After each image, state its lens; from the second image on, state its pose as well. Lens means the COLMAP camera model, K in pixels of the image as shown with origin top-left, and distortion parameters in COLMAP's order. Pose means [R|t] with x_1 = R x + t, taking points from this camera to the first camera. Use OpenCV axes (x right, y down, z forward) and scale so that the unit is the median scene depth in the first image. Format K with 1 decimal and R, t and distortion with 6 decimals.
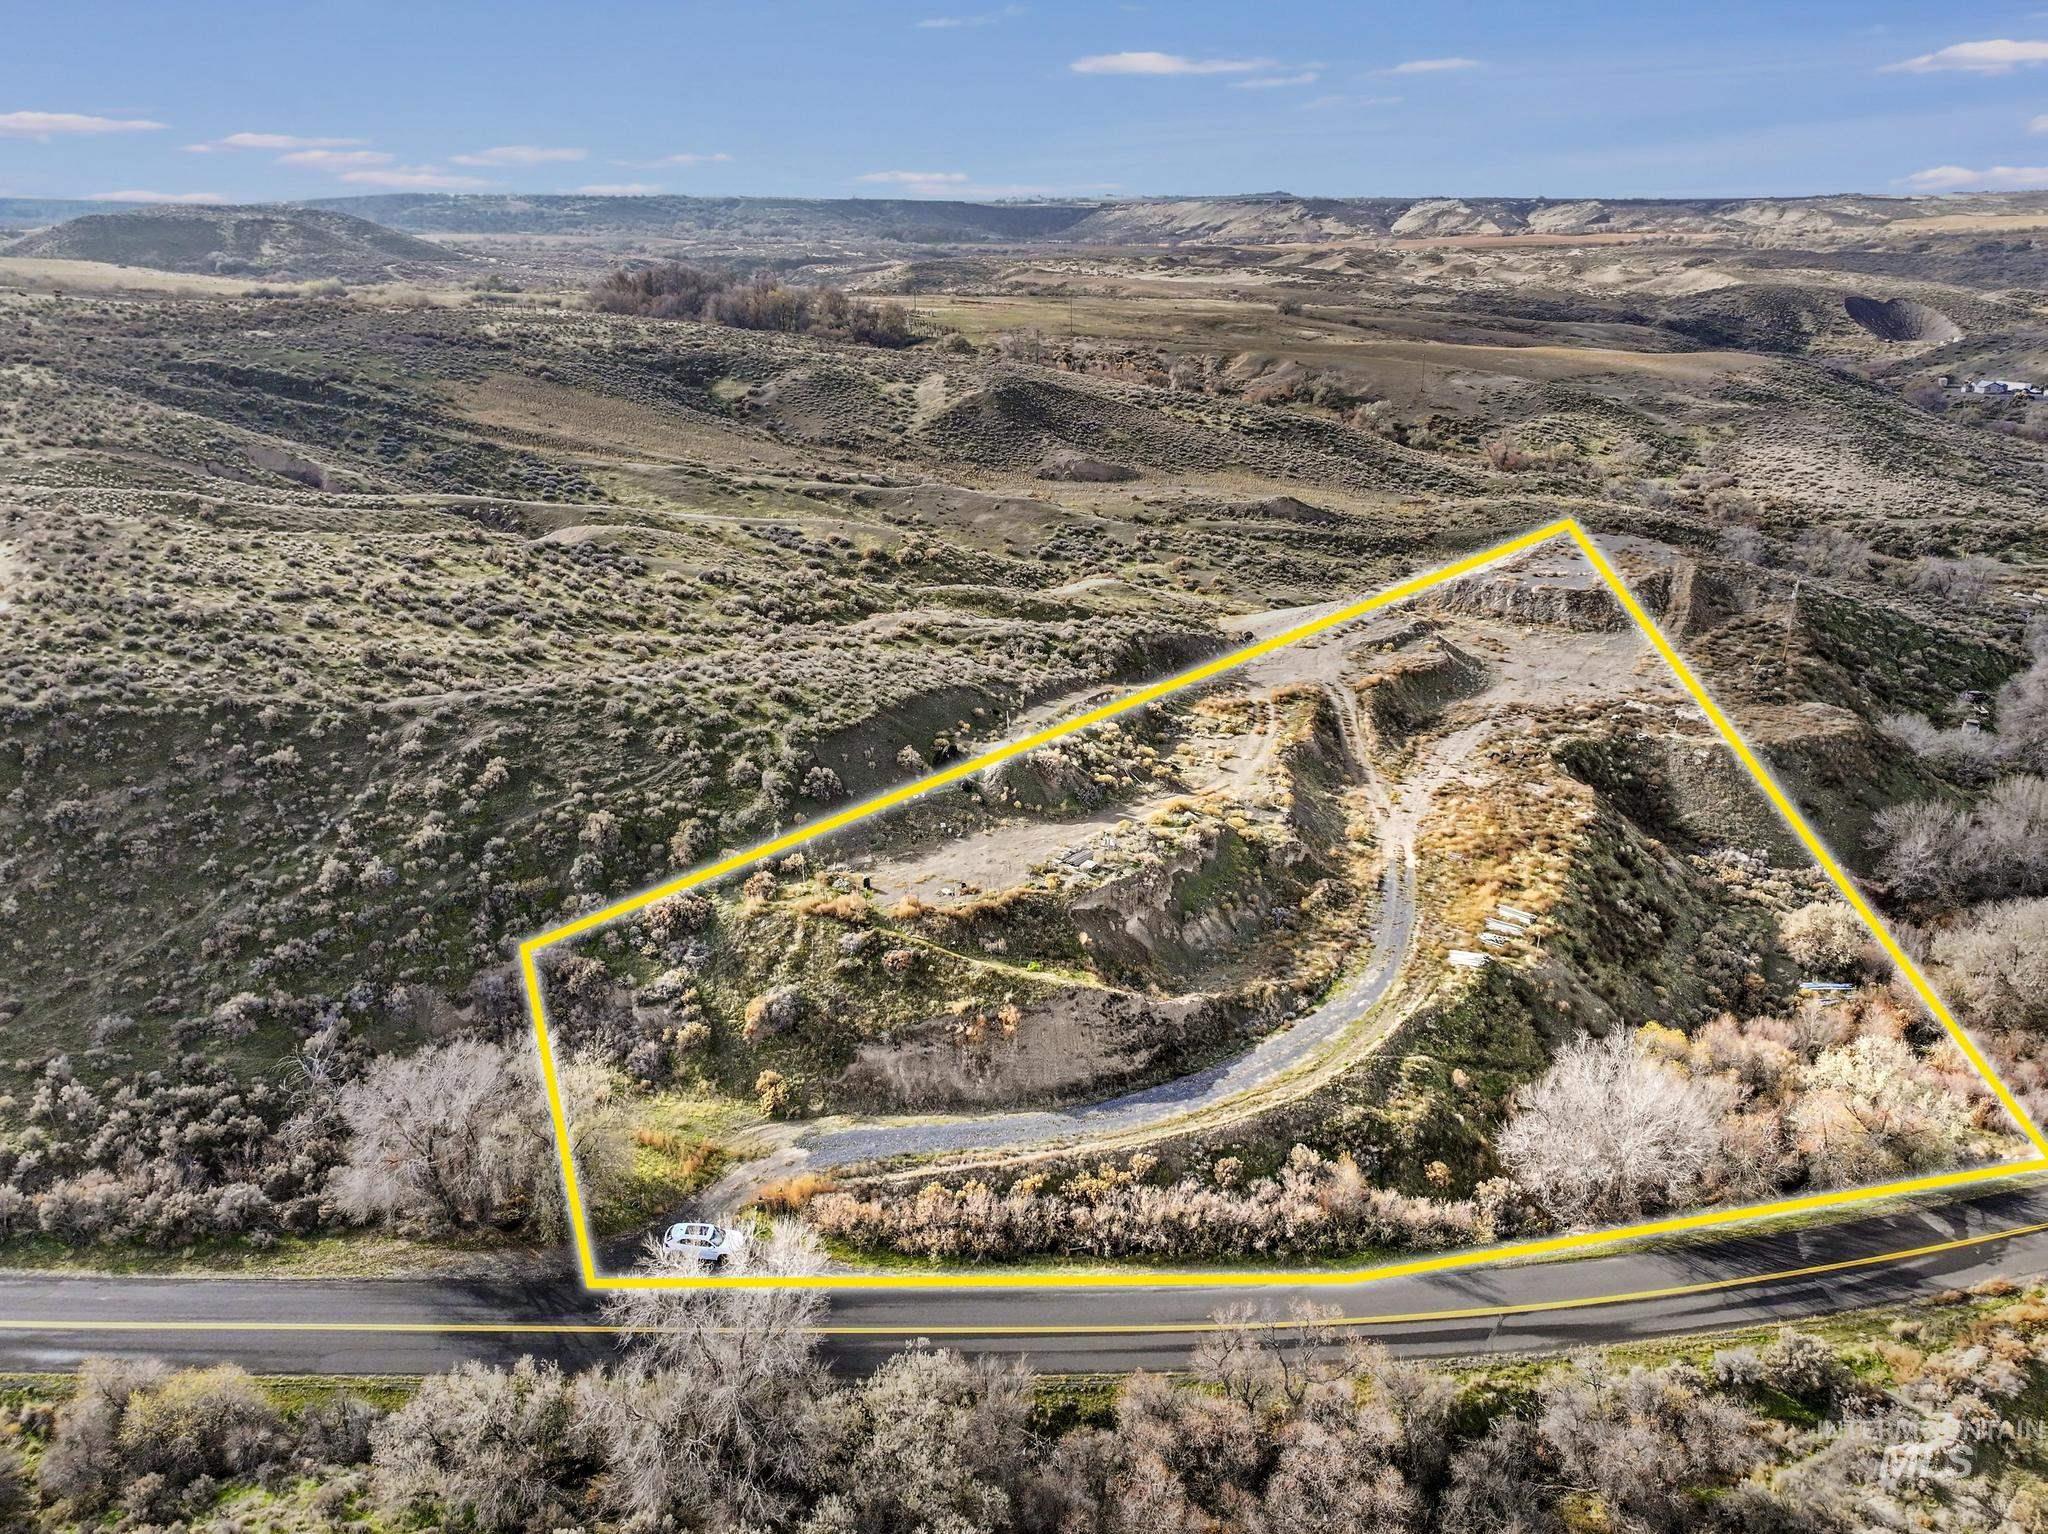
lens RADIAL K [[1425.1, 0, 1027.6], [0, 1425.1, 773.2], [0, 0, 1]] dist [0.004015, 0.008069]
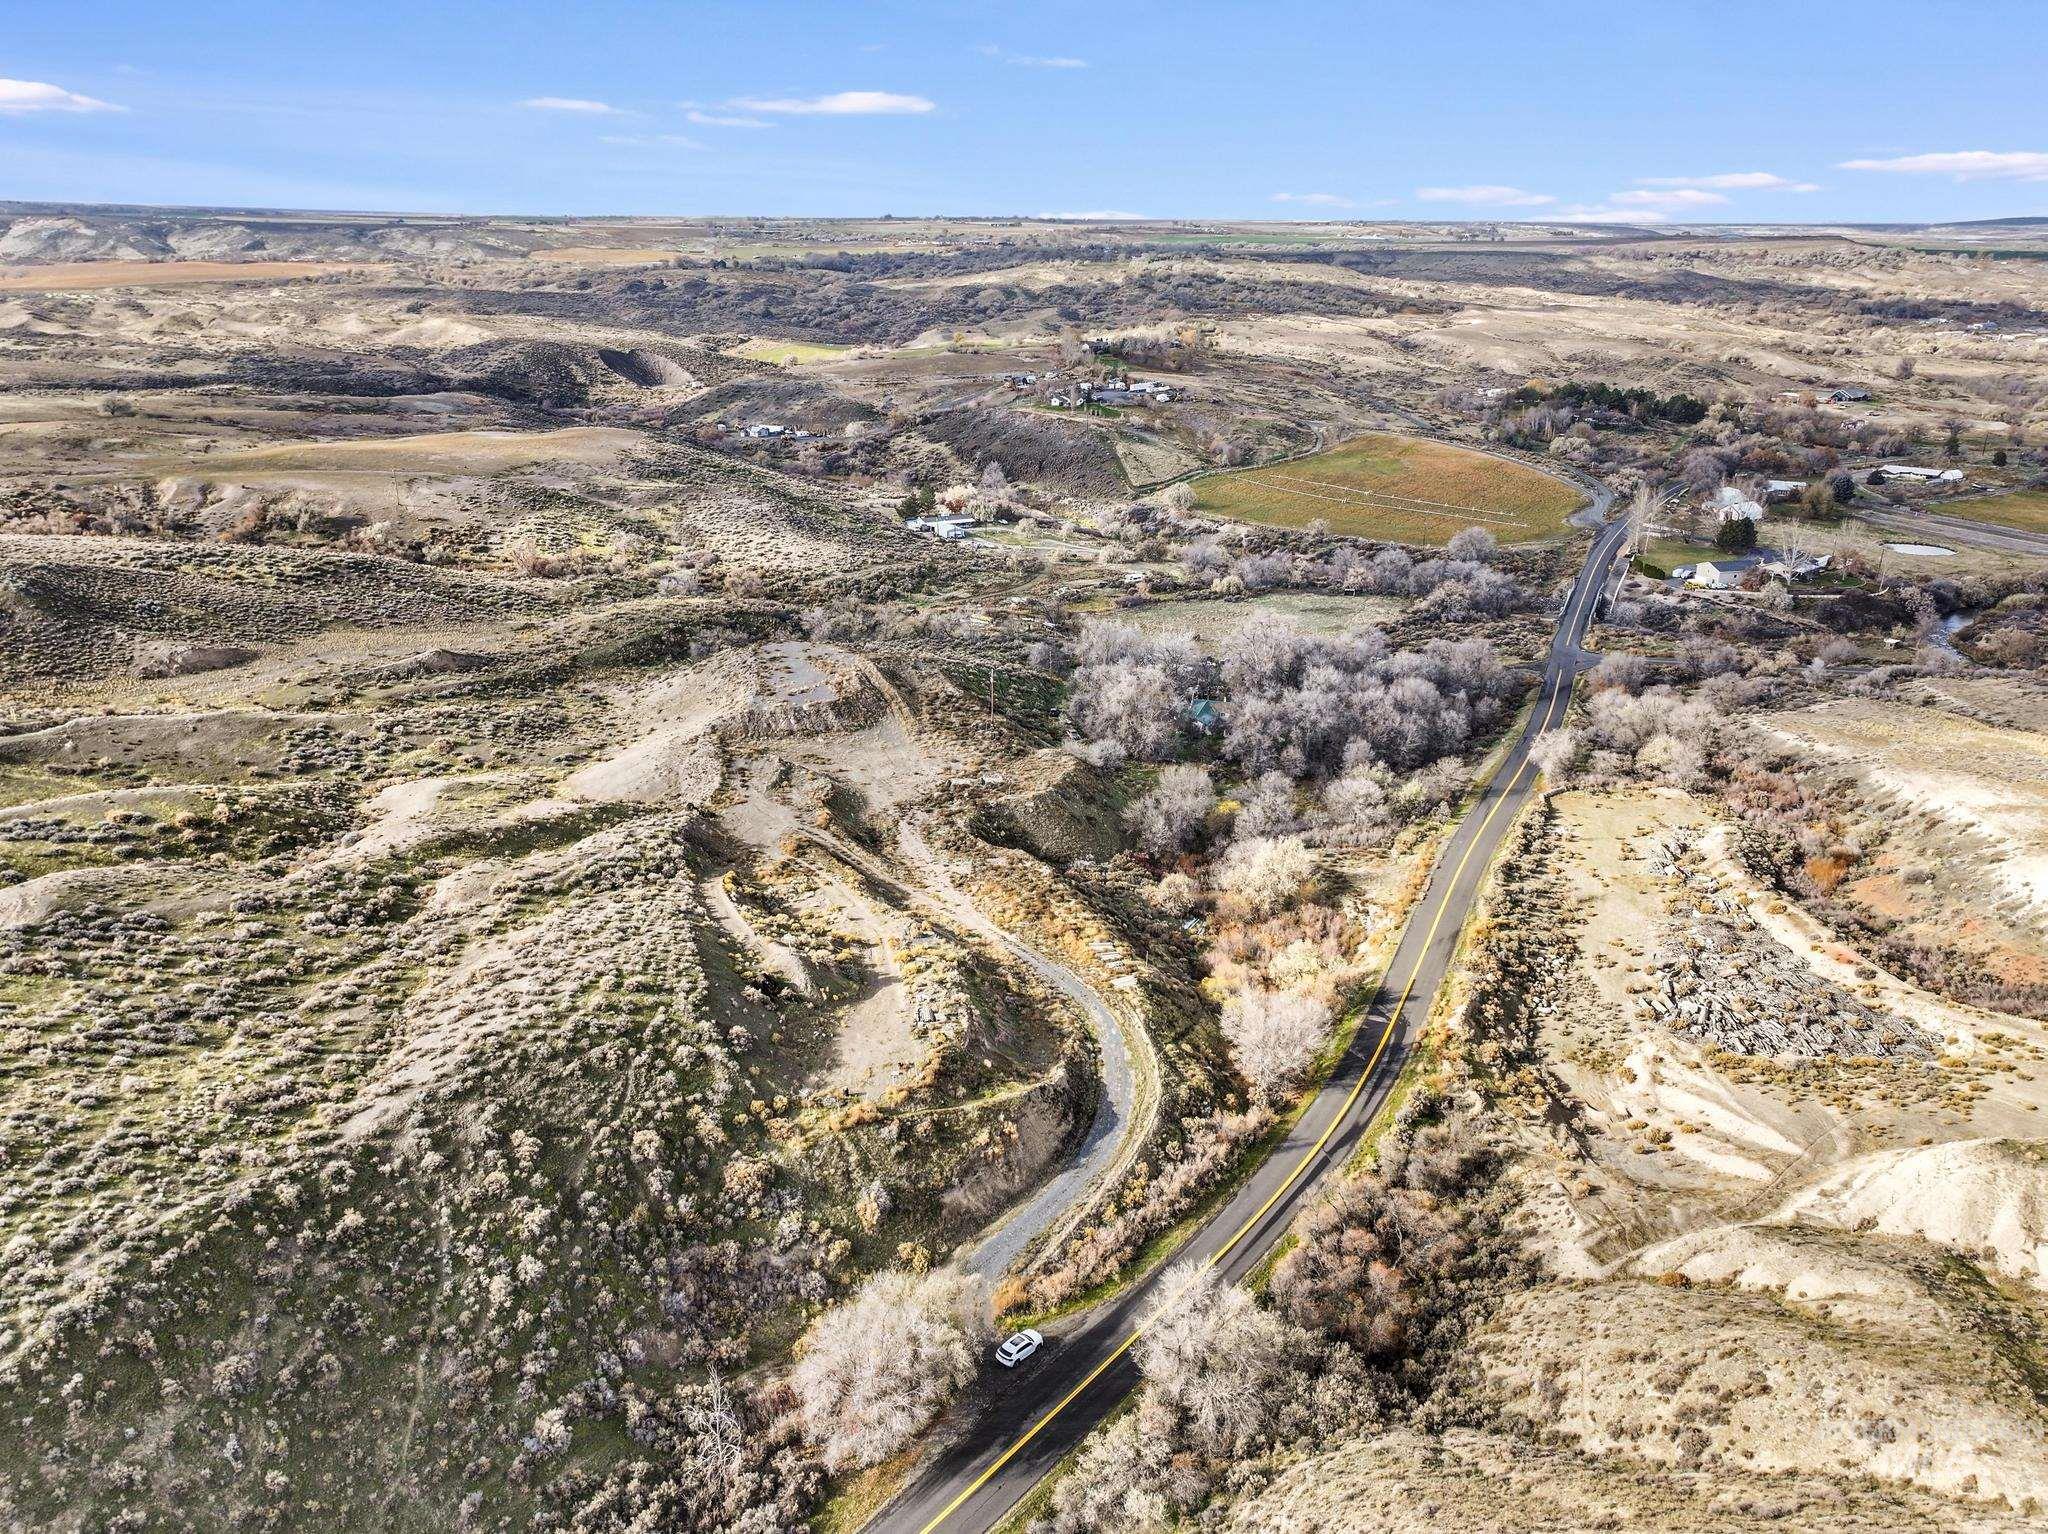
lens RADIAL K [[1430.1, 0, 1024.0], [0, 1430.1, 767.0], [0, 0, 1]] dist [-0.003149, 0.016411]
pose [[0.653978, -0.255225, 0.712161, -0.576445], [0.260926, 0.959704, 0.104330, -0.203602], [-0.710092, 0.117592, 0.694220, -0.048111]]
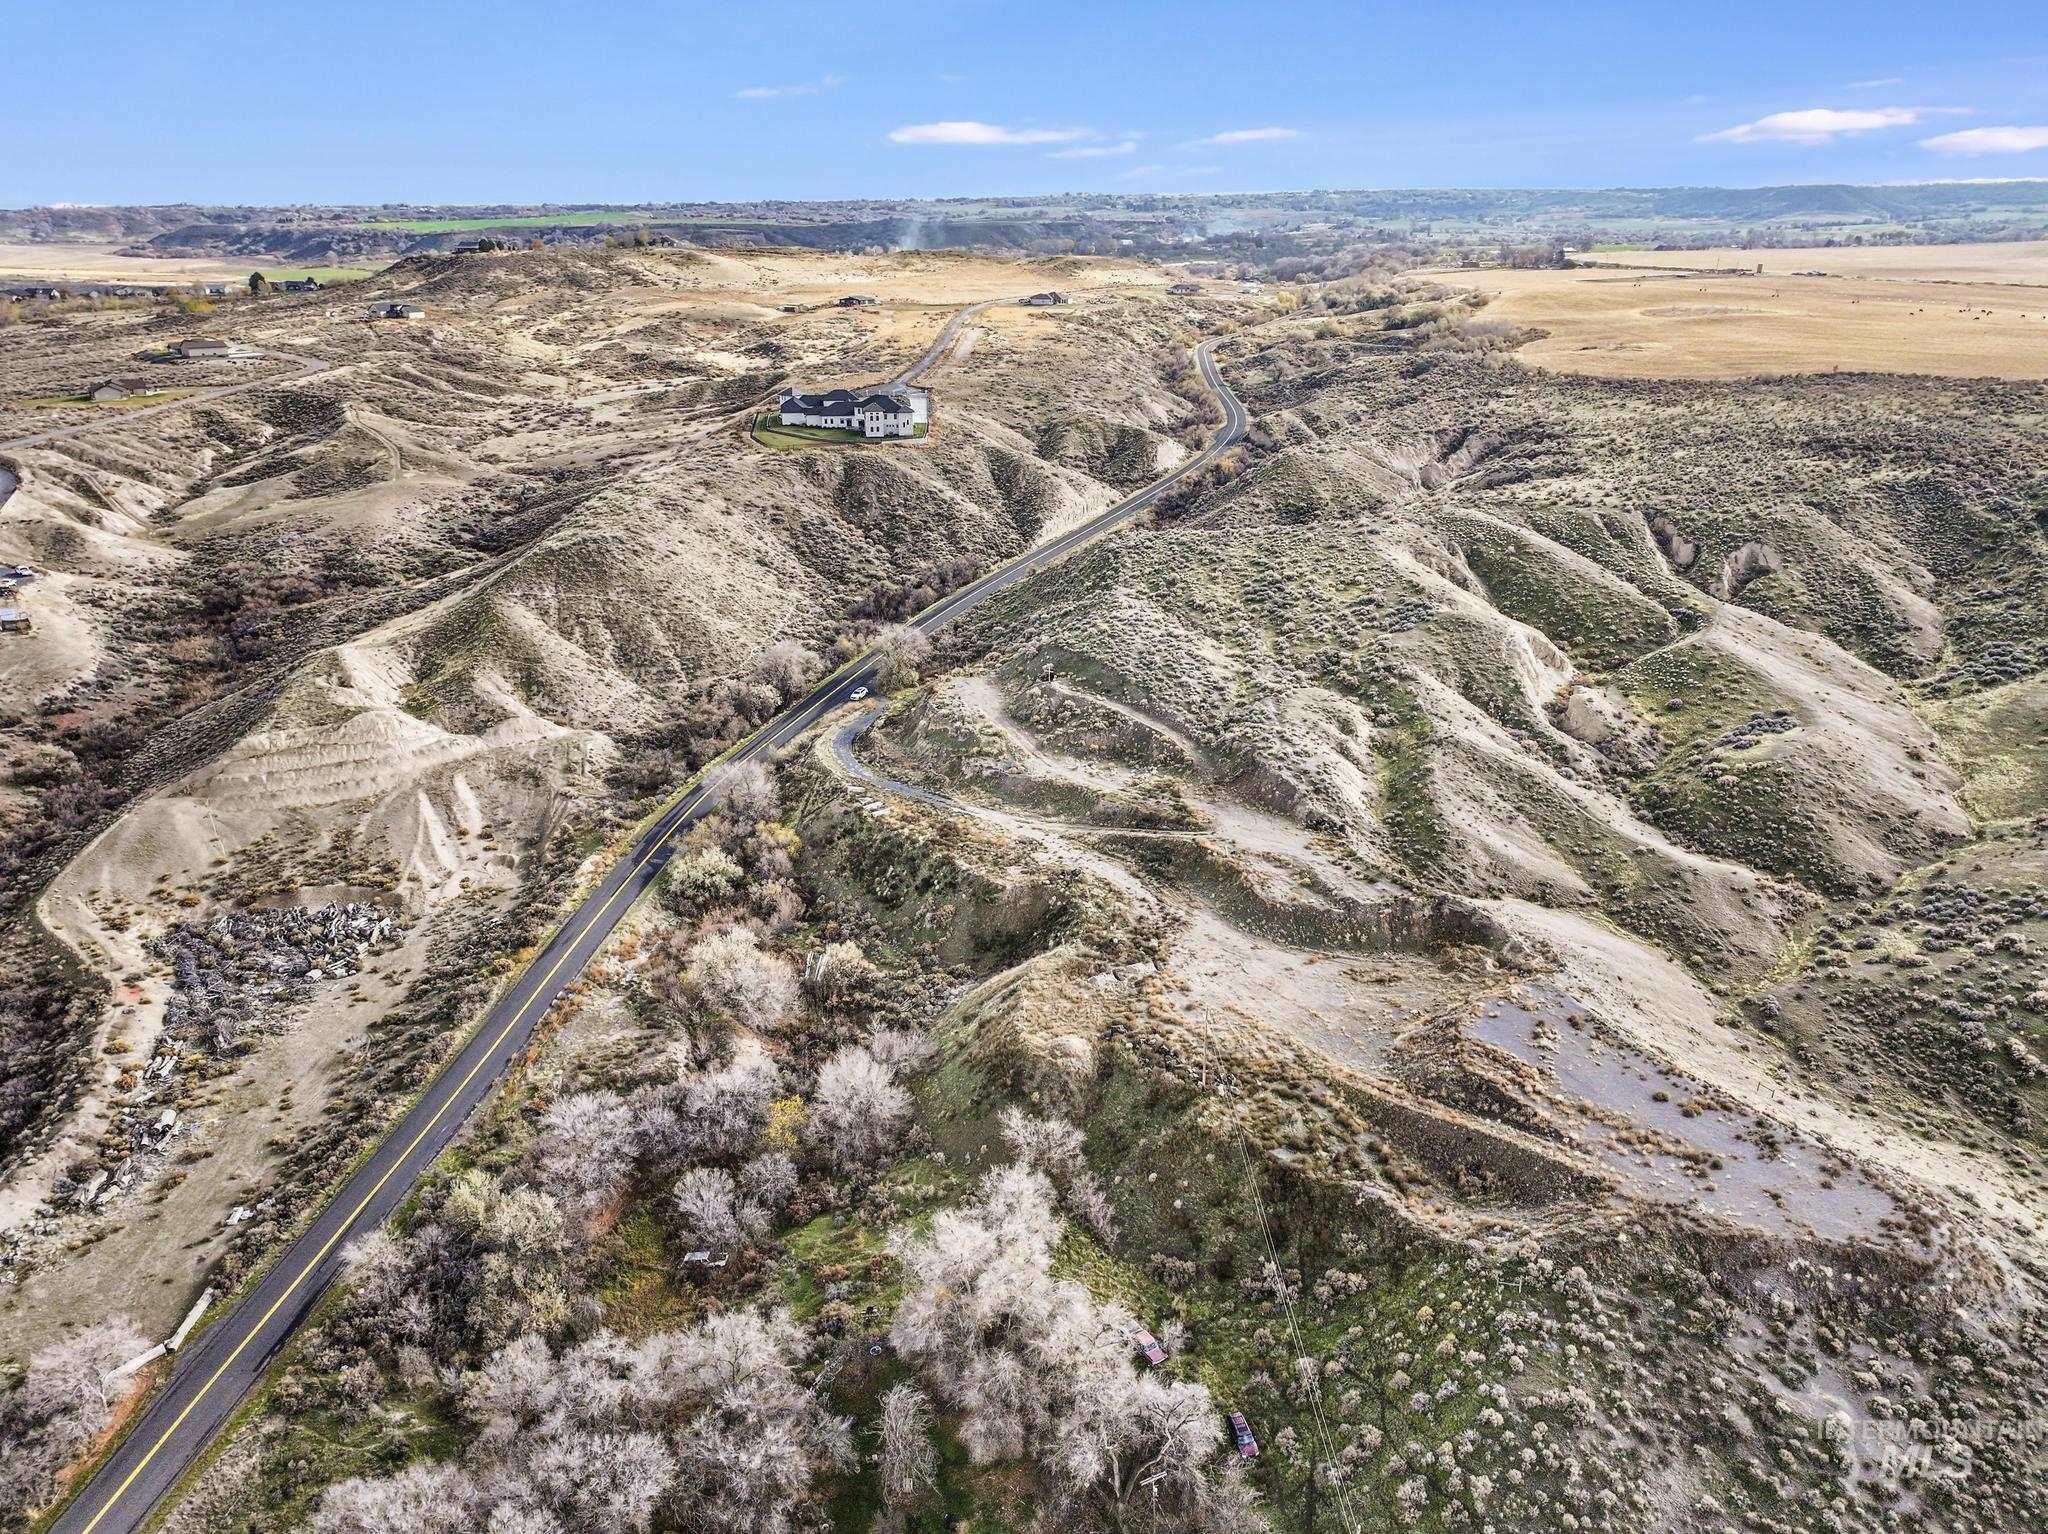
lens RADIAL K [[1445.9, 0, 1024.0], [0, 1445.9, 767.0], [0, 0, 1]] dist [0.003673, 0.011858]
pose [[-0.378845, 0.332676, -0.863599, 1.411171], [-0.321914, 0.827513, 0.459992, -0.671781], [0.867668, 0.452270, -0.206407, 1.122699]]
